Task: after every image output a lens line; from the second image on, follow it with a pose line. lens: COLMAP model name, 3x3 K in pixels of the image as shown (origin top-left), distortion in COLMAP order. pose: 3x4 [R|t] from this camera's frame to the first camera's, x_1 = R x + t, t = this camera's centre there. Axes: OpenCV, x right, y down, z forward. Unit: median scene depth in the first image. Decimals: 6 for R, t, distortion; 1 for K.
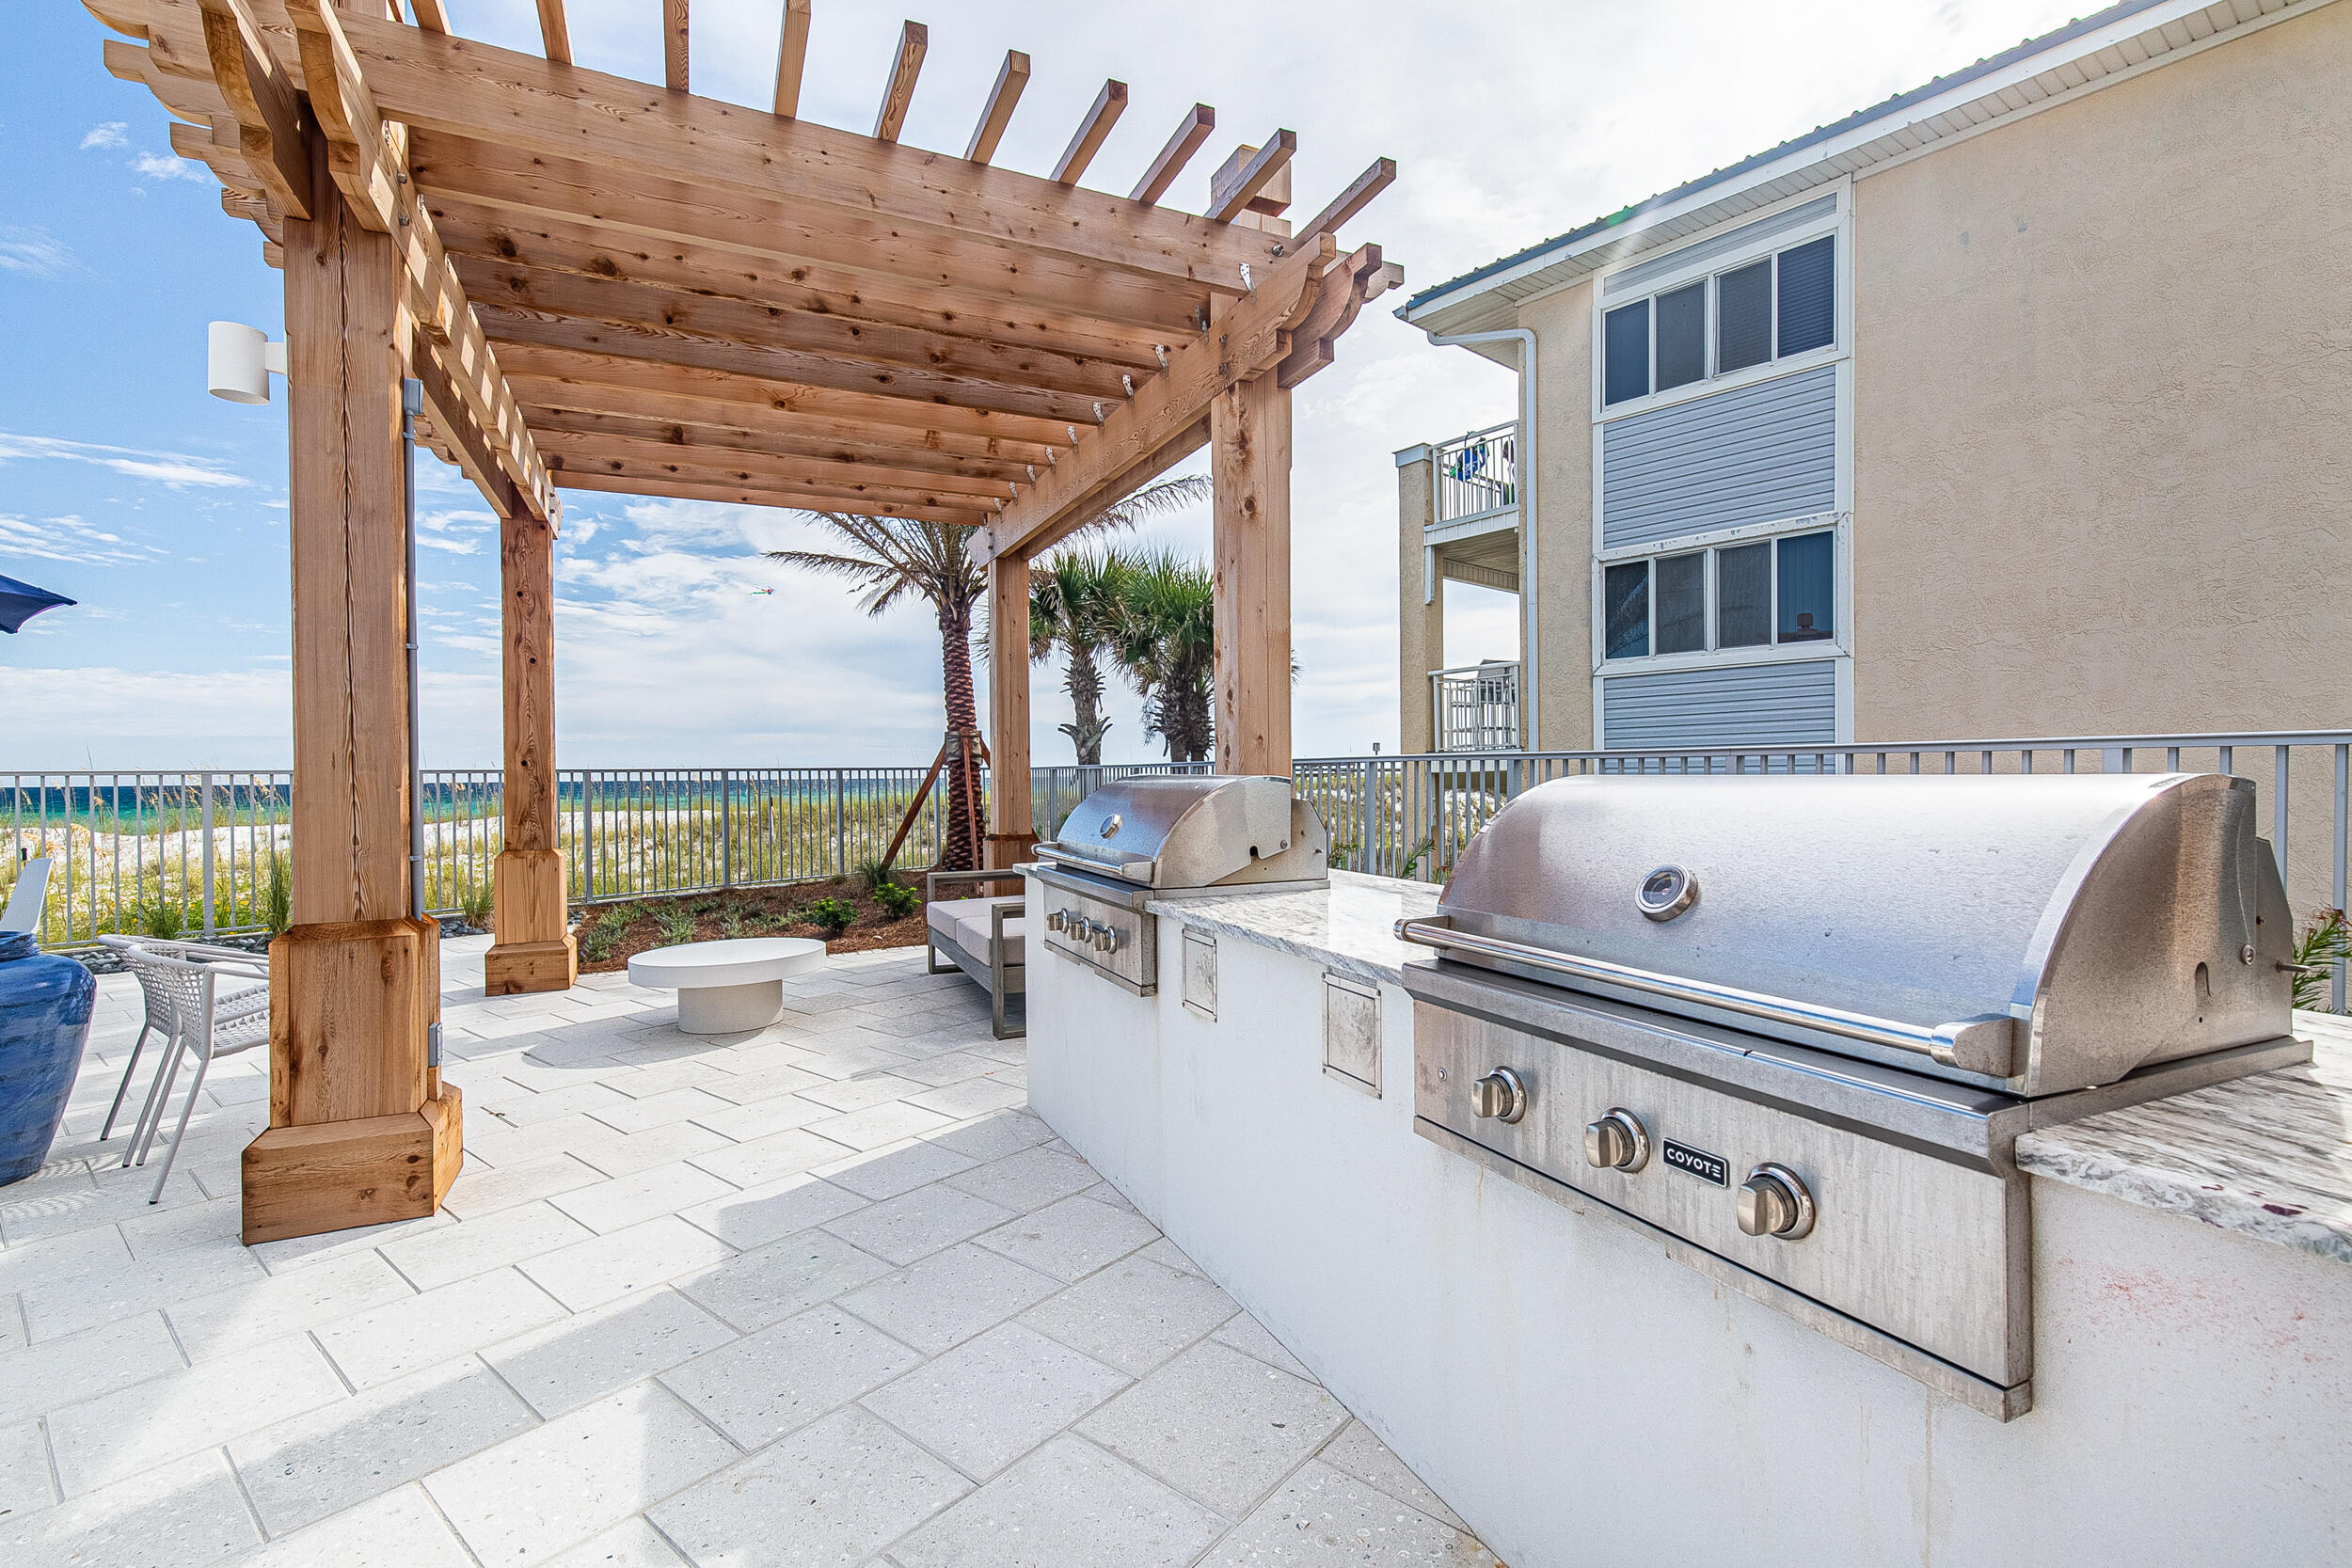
lens RADIAL K [[1077.2, 0, 1176.0], [0, 1077.2, 784.0], [0, 0, 1]] dist [0.012159, -0.000157]
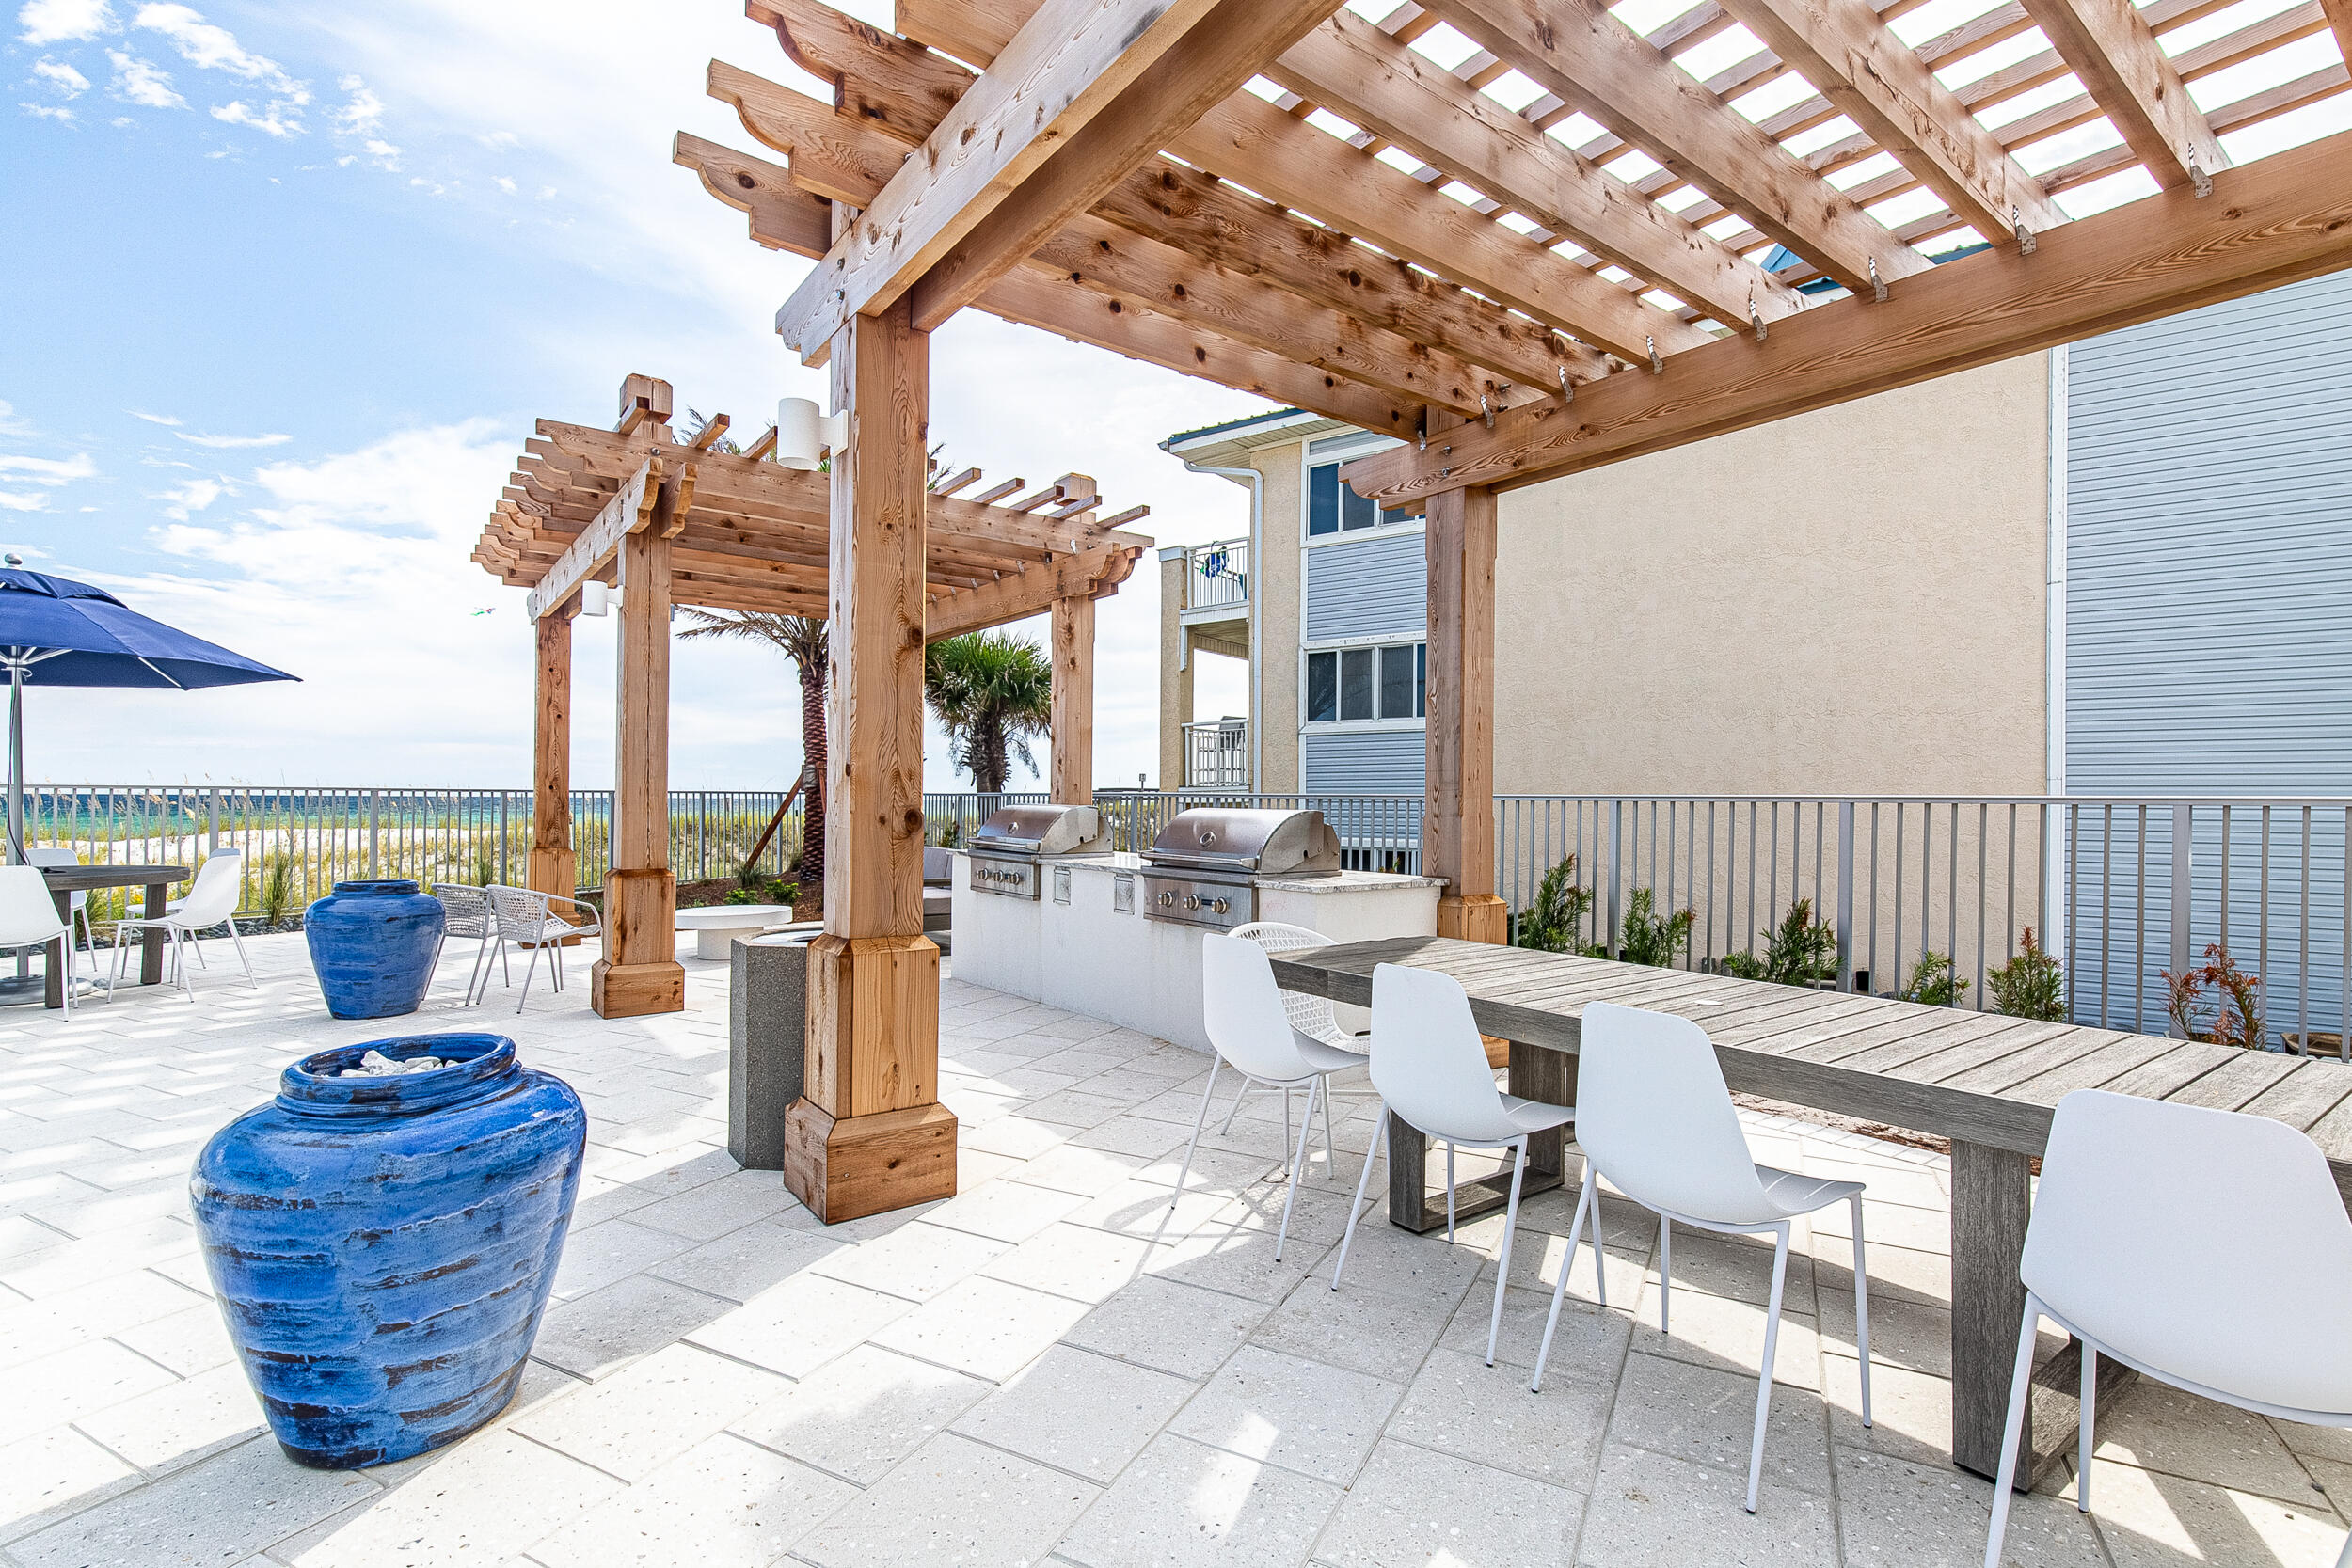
lens RADIAL K [[1086.7, 0, 1195.0], [0, 1086.7, 788.7], [0, 0, 1]] dist [0.005243, 0.000365]
pose [[0.973102, 0.019552, 0.229543, -0.065178], [-0.014908, 0.999648, -0.021947, 0.000853], [-0.229892, 0.017935, 0.973051, -0.375785]]
